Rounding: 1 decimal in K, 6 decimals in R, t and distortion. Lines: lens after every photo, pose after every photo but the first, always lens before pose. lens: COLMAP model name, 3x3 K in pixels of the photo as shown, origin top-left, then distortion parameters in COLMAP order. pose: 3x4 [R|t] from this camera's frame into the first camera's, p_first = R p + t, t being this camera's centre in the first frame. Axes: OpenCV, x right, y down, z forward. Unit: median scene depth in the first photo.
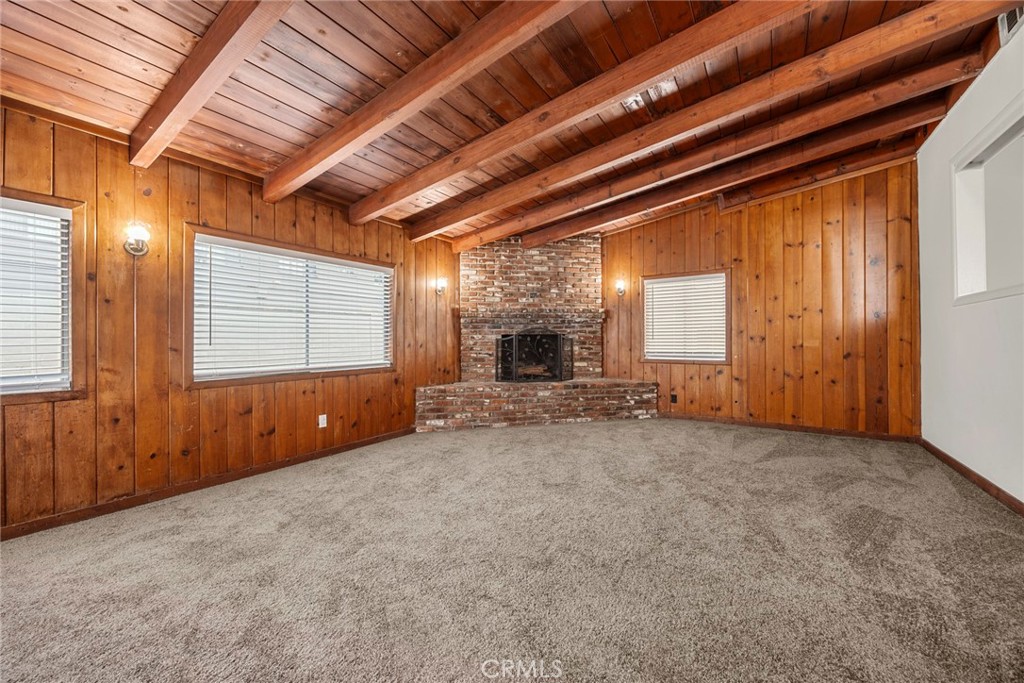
lens RADIAL K [[395.3, 0, 511.5], [0, 395.3, 339.6], [0, 0, 1]] dist [0.006433, -0.001814]
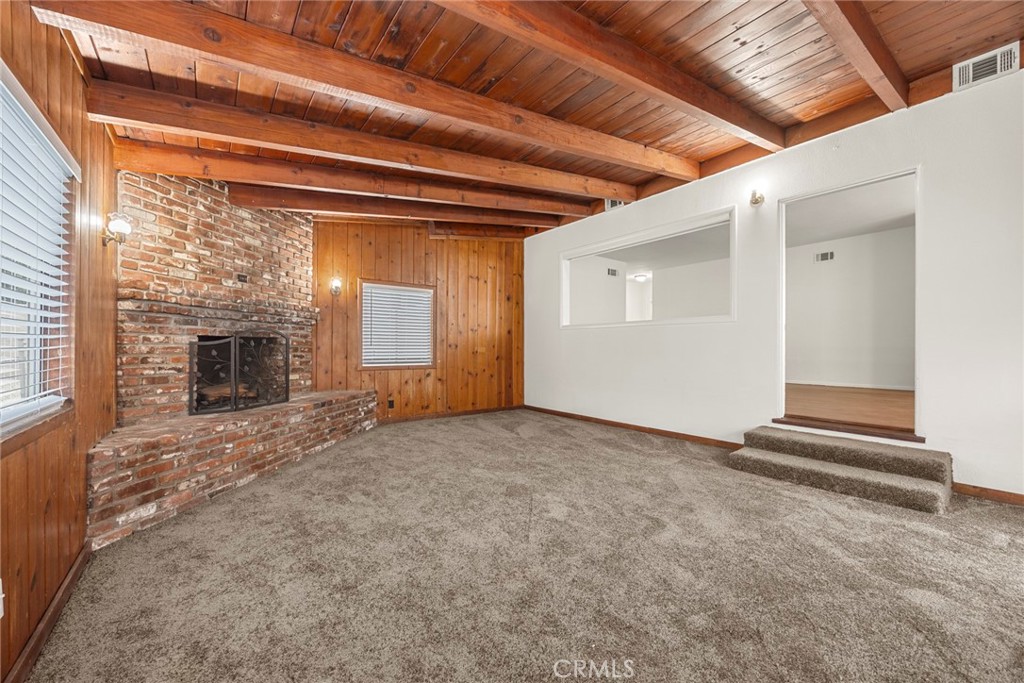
lens RADIAL K [[395.3, 0, 515.8], [0, 395.3, 345.8], [0, 0, 1]] dist [0.006433, -0.001814]
pose [[0.324032, 0.009863, 0.945995, -0.484712], [-0.006152, 0.999946, -0.008318, 0.005611], [-0.946026, -0.003125, 0.324076, 0.391031]]
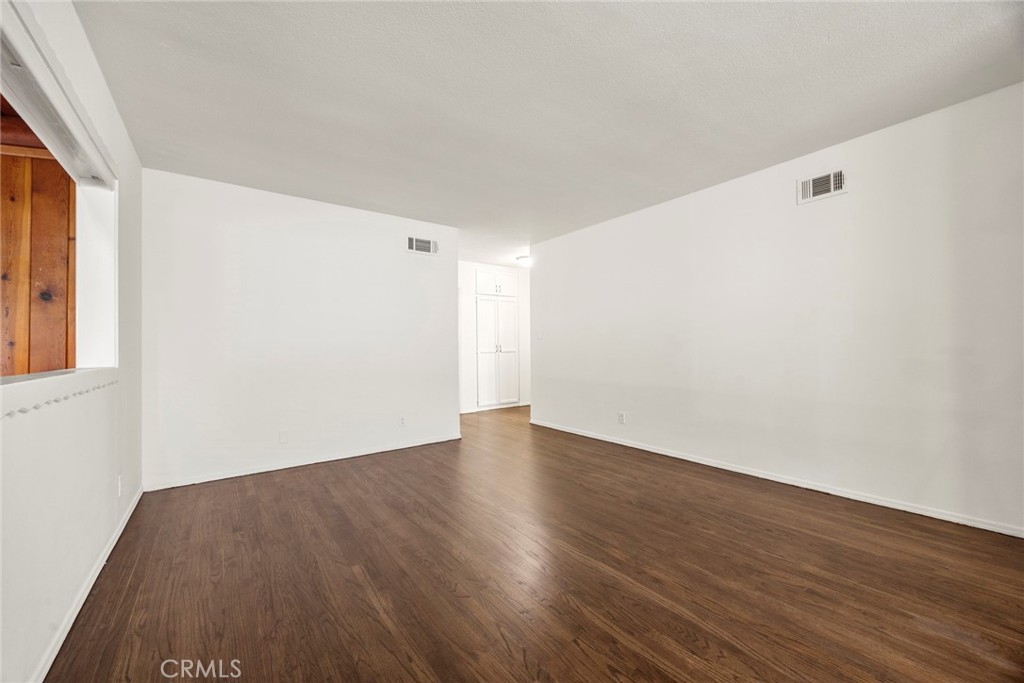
lens RADIAL K [[395.3, 0, 513.0], [0, 395.3, 342.6], [0, 0, 1]] dist [0.006433, -0.001814]
pose [[0.337098, 0.012654, 0.941384, 0.475030], [0.005290, 0.999868, -0.015335, -0.088772], [-0.941455, 0.010150, 0.336987, 0.052663]]
